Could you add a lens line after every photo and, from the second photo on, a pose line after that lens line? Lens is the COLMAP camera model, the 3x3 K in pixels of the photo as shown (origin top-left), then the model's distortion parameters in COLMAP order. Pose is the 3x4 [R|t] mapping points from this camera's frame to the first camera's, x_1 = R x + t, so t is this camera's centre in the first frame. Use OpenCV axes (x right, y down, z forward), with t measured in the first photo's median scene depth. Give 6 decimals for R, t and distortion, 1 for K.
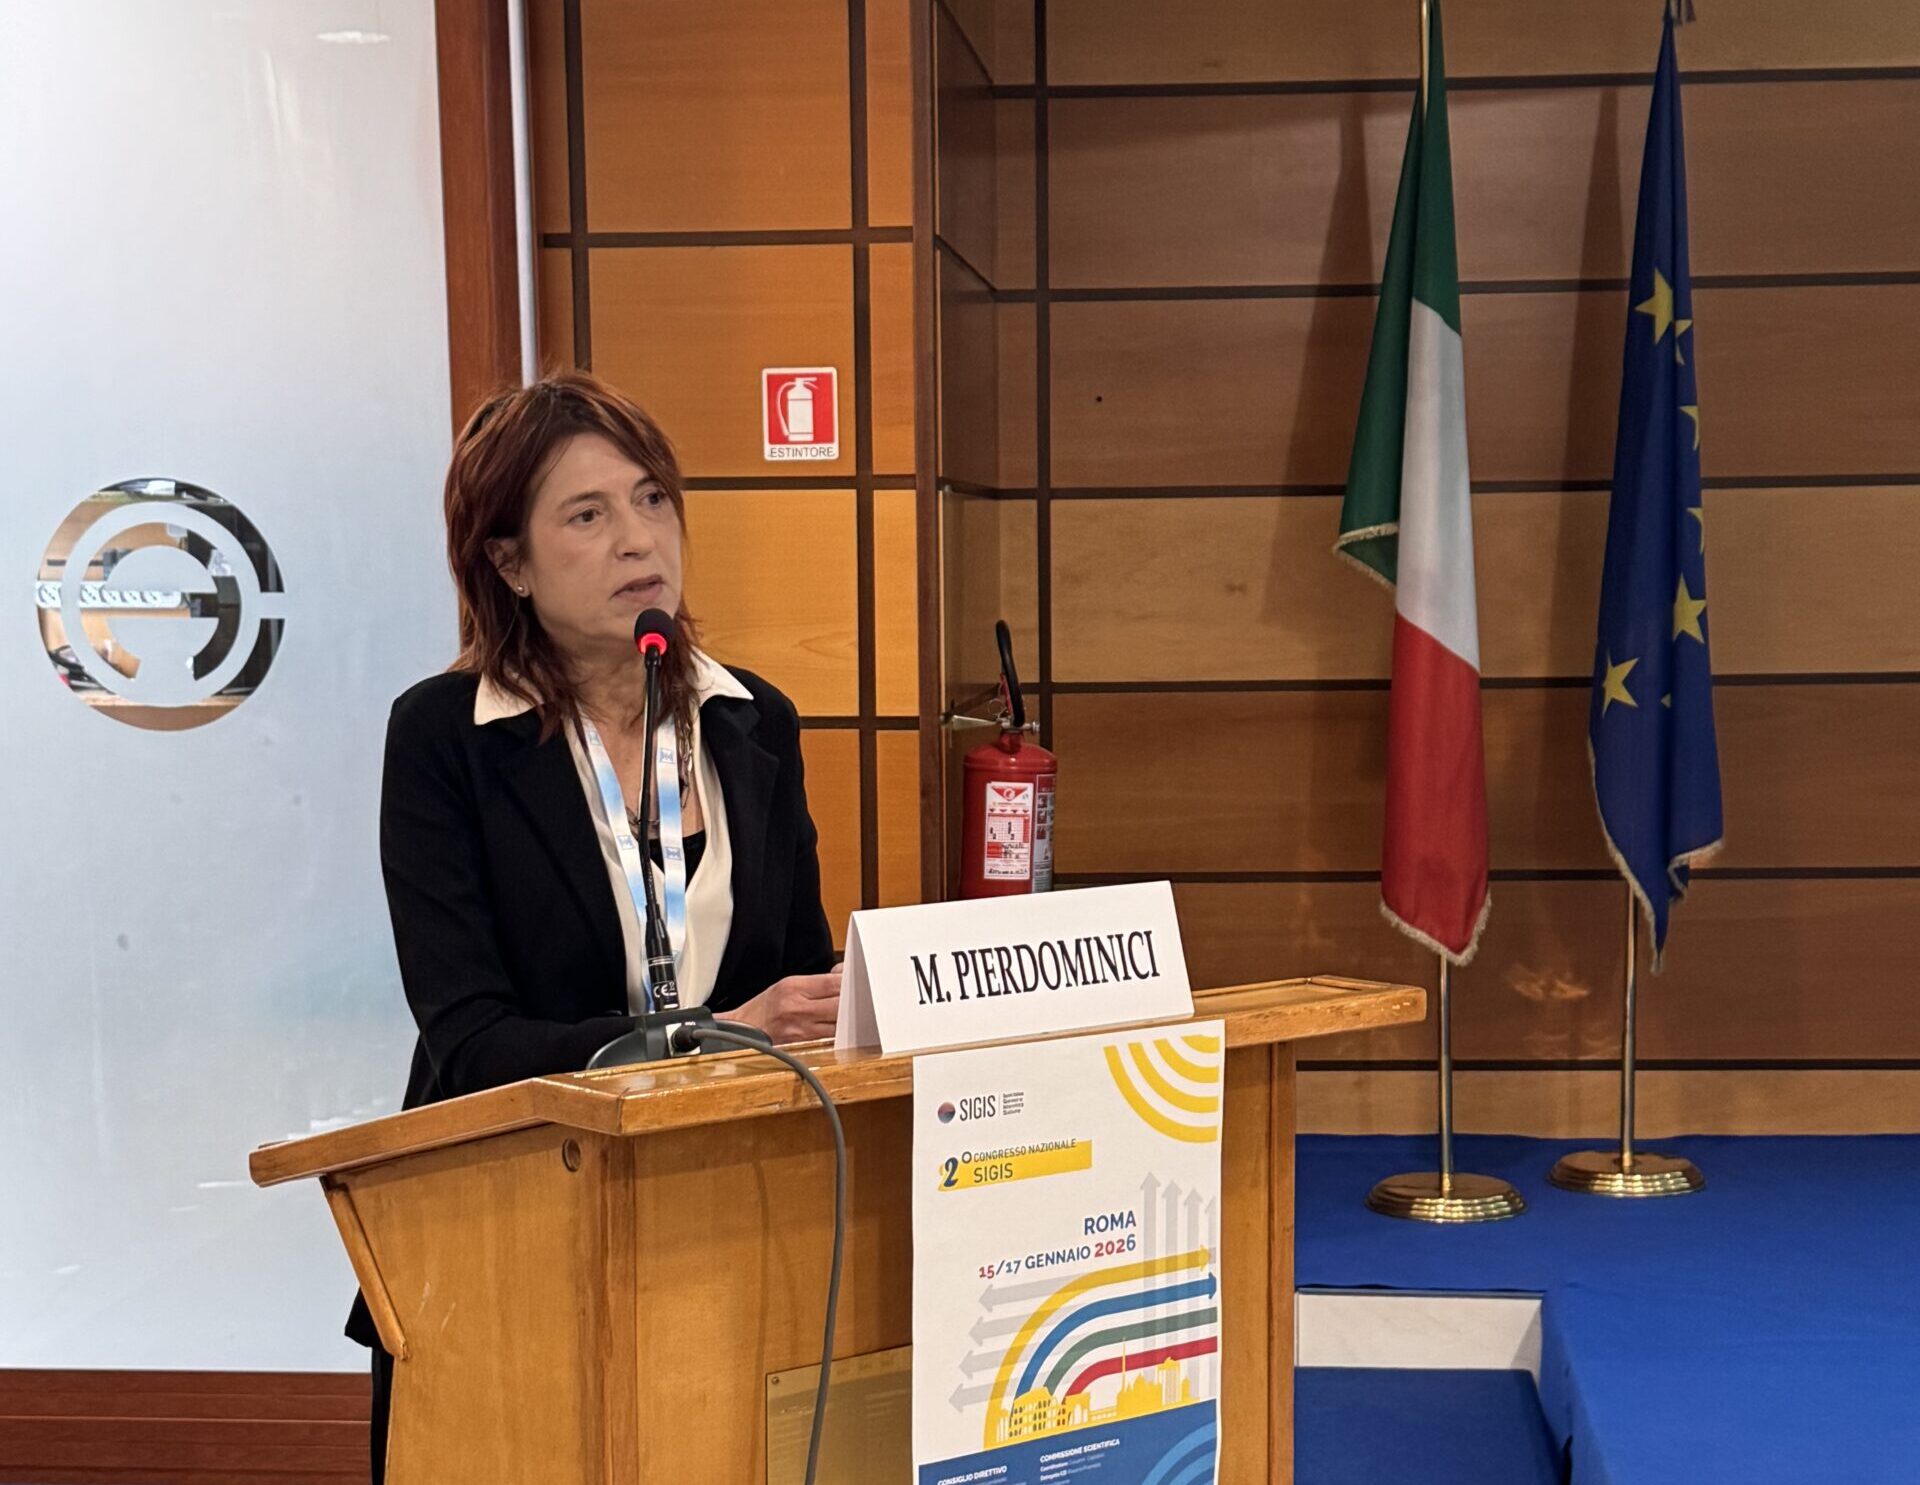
lens RADIAL K [[3307.0, 0, 1022.3], [0, 3307.0, 885.5], [0, 0, 1]] dist [0.206396, 0.000000]
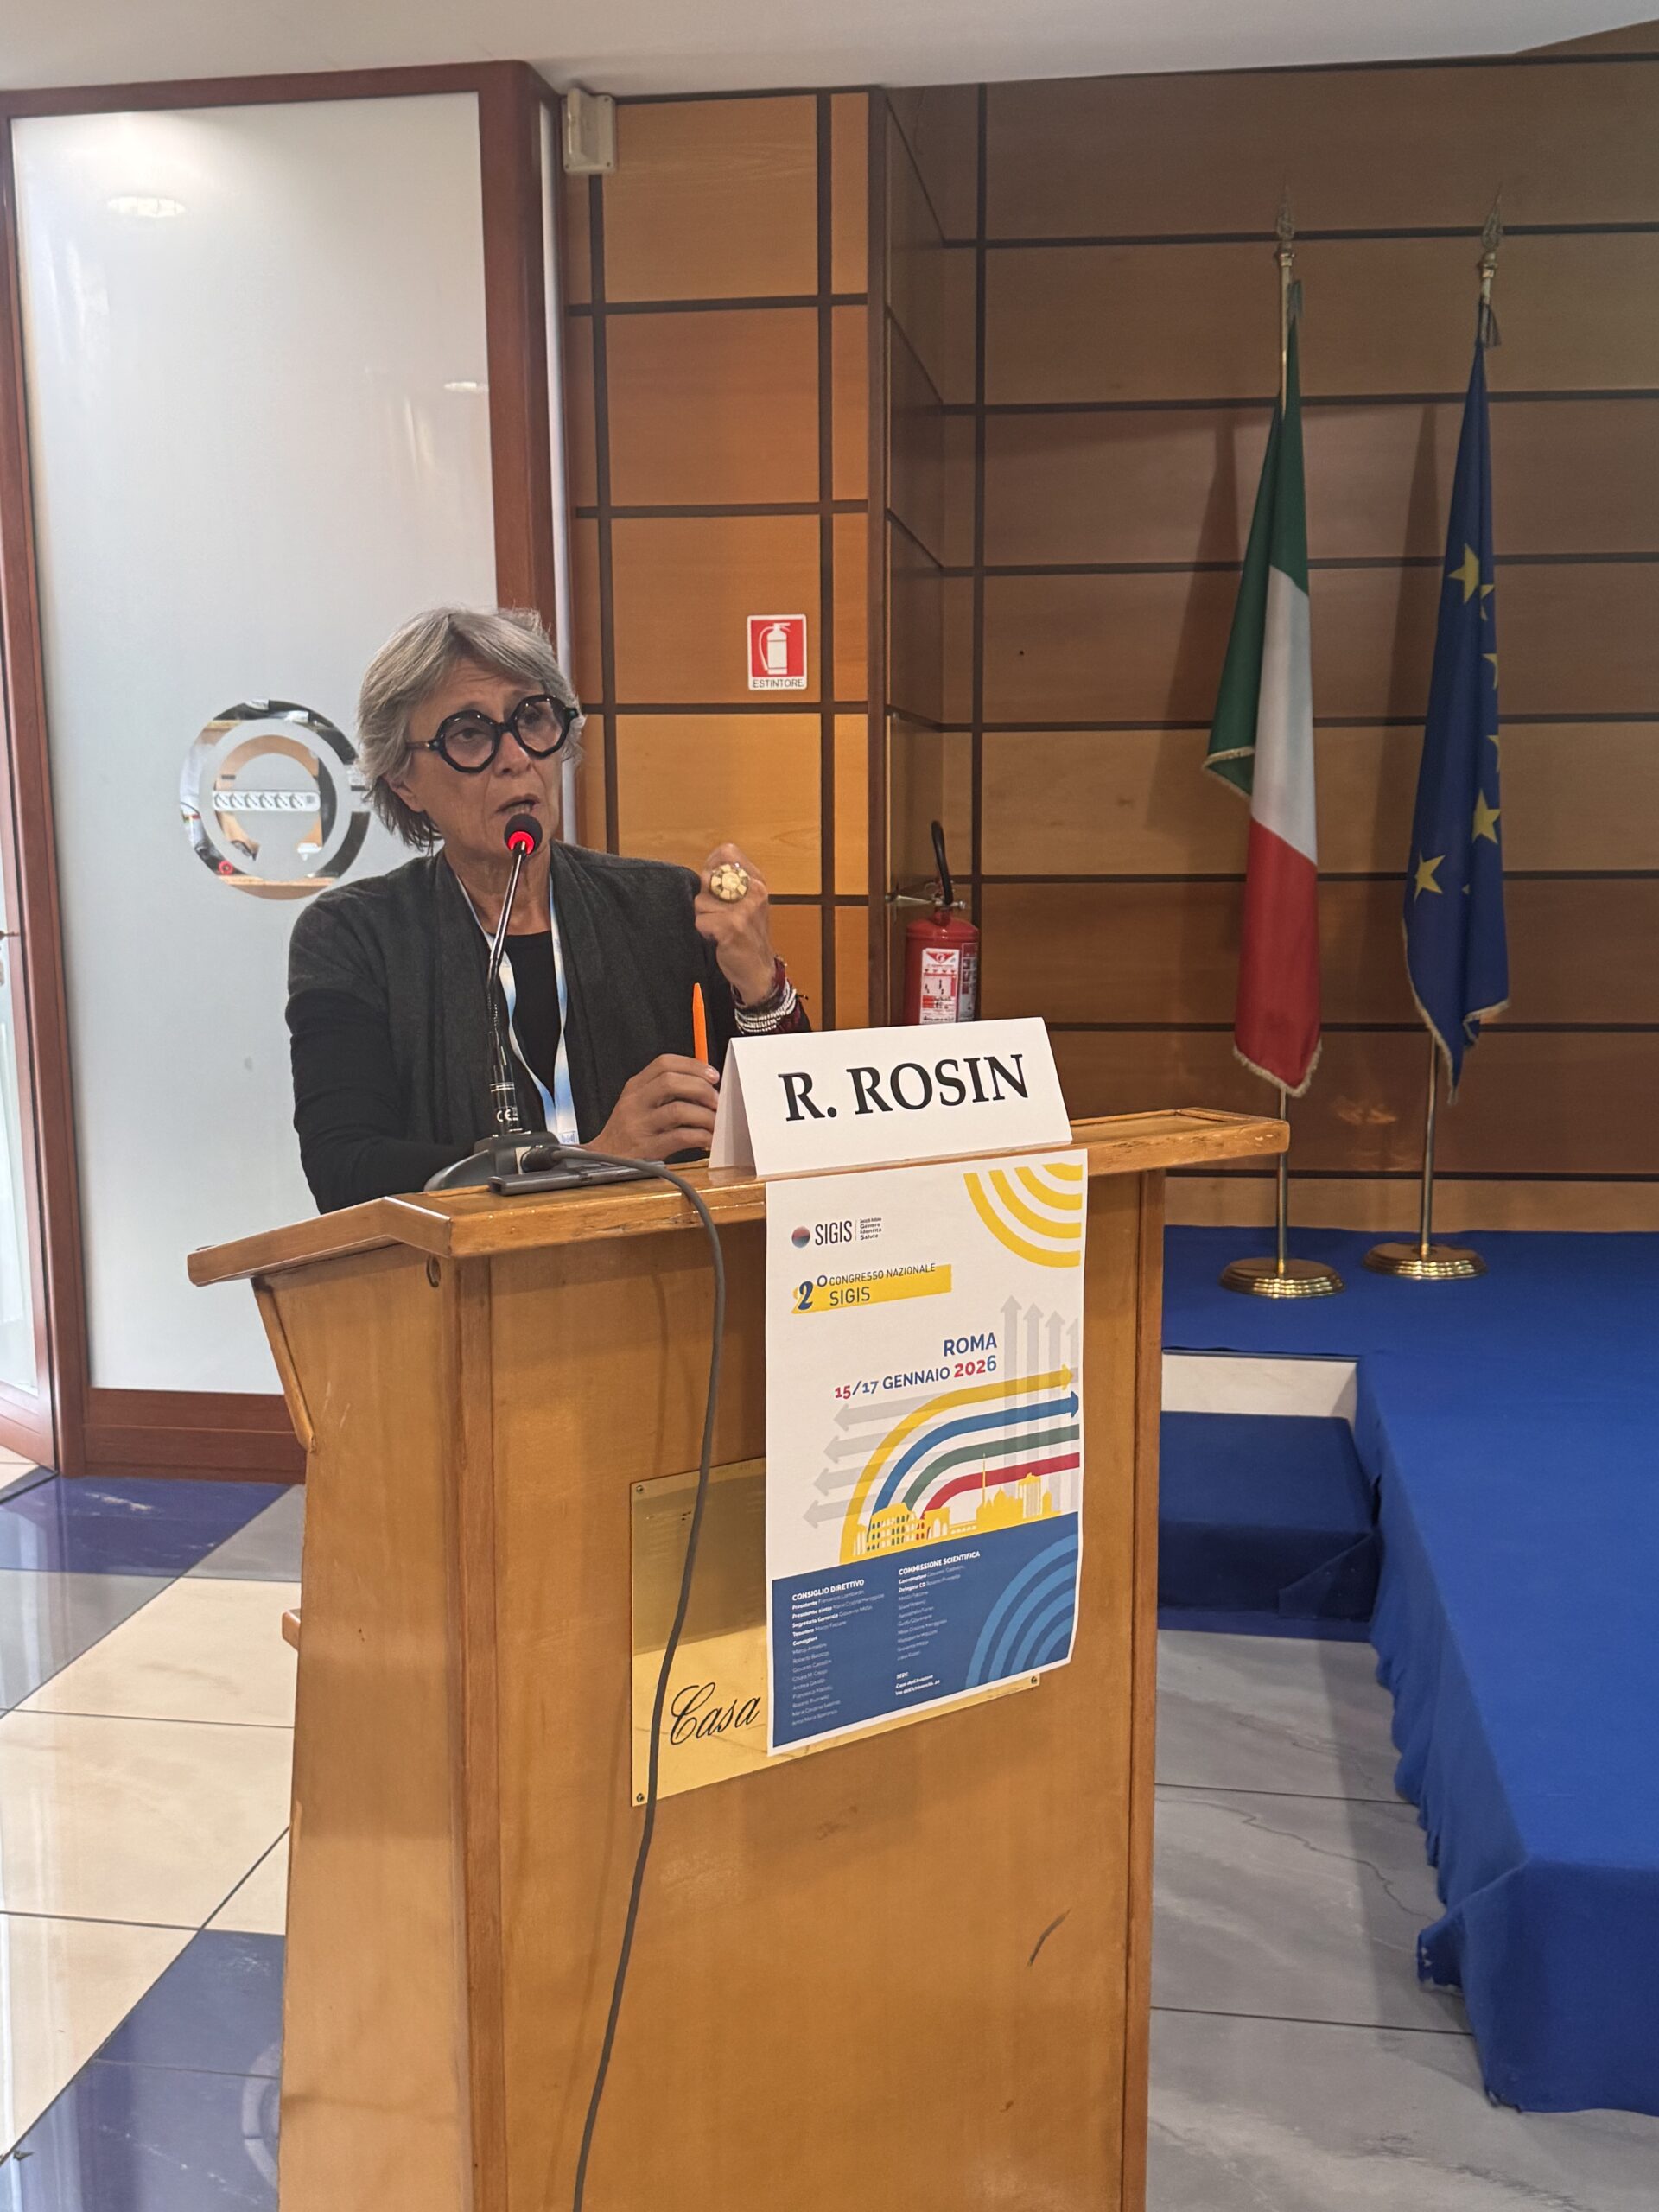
lens RADIAL K [[2232.2, 0, 817.7], [0, 2232.2, 1133.8], [0, 0, 1]] dist [0.081977, 0.000000]
pose [[0.997209, 0.014186, -0.073298, 0.012886], [-0.011069, 0.999024, 0.042761, 0.003746], [0.073833, -0.041830, 0.996393, 0.140355]]
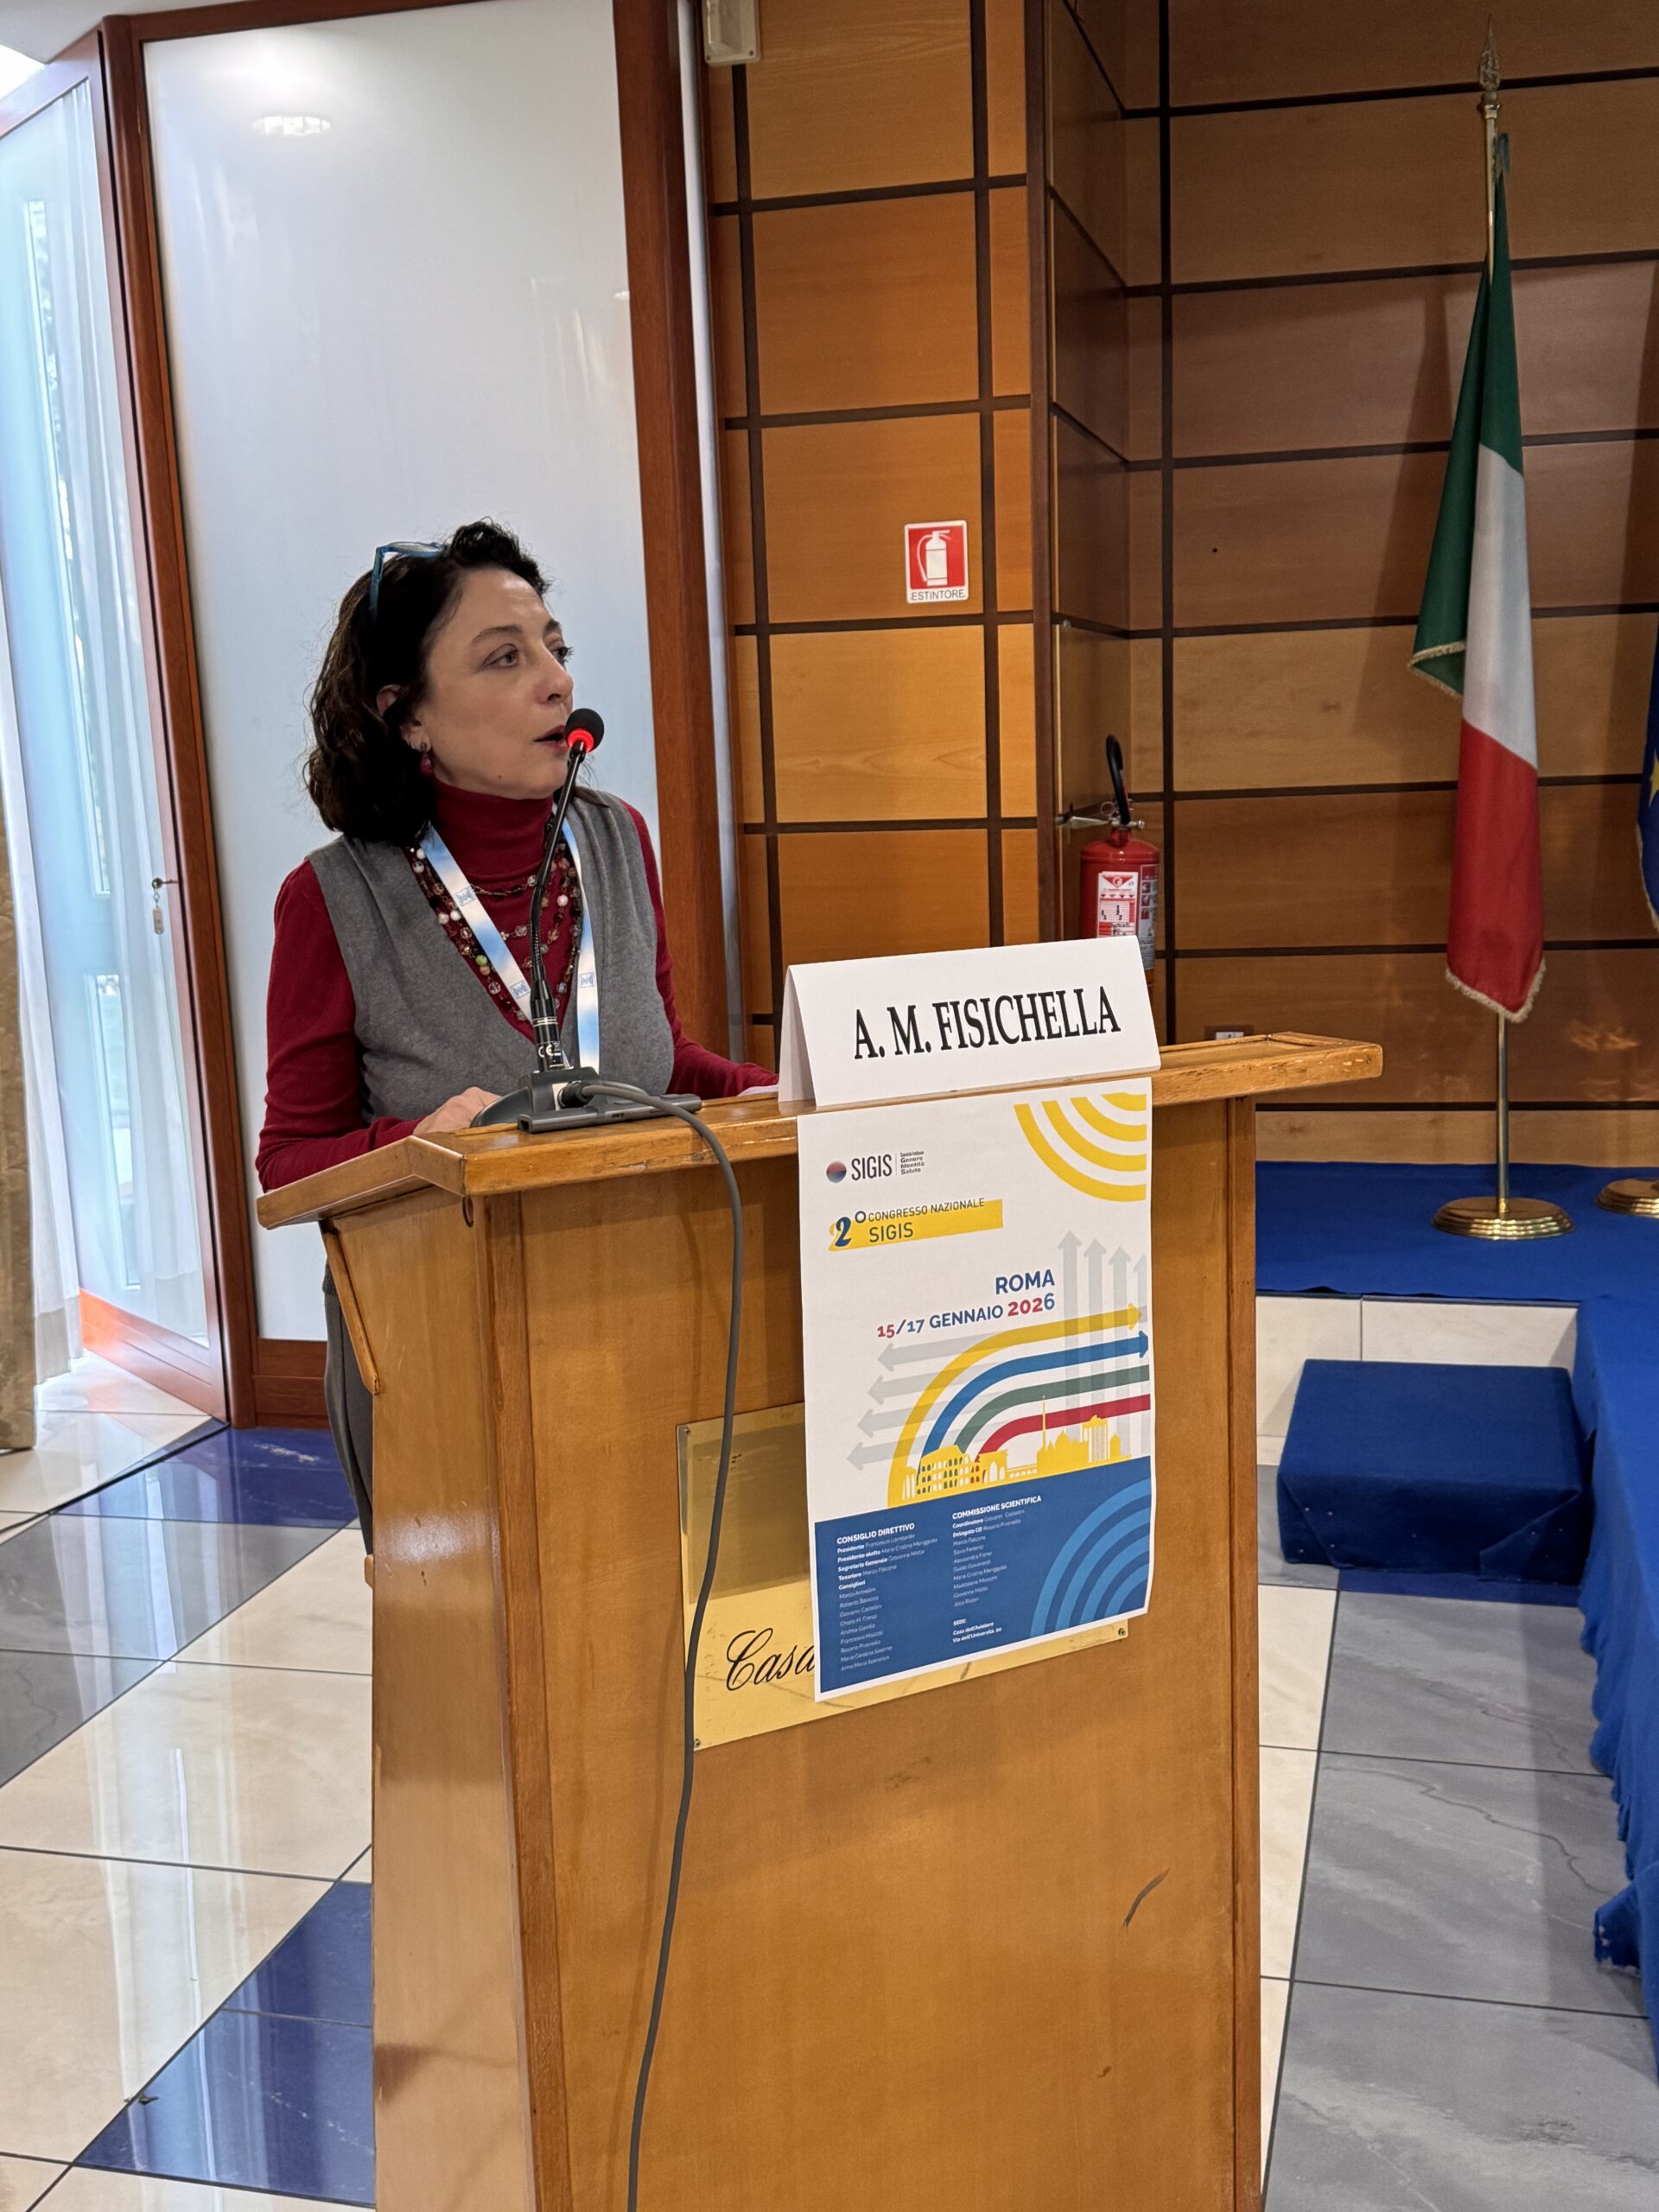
lens RADIAL K [[2359.8, 0, 805.3], [0, 2359.8, 1130.4], [0, 0, 1]] dist [0.087927, 0.000000]
pose [[0.983527, 0.002352, -0.180748, 0.039504], [0.009747, 0.997770, 0.066024, 0.004655], [0.180500, -0.066698, 0.981311, 0.136109]]
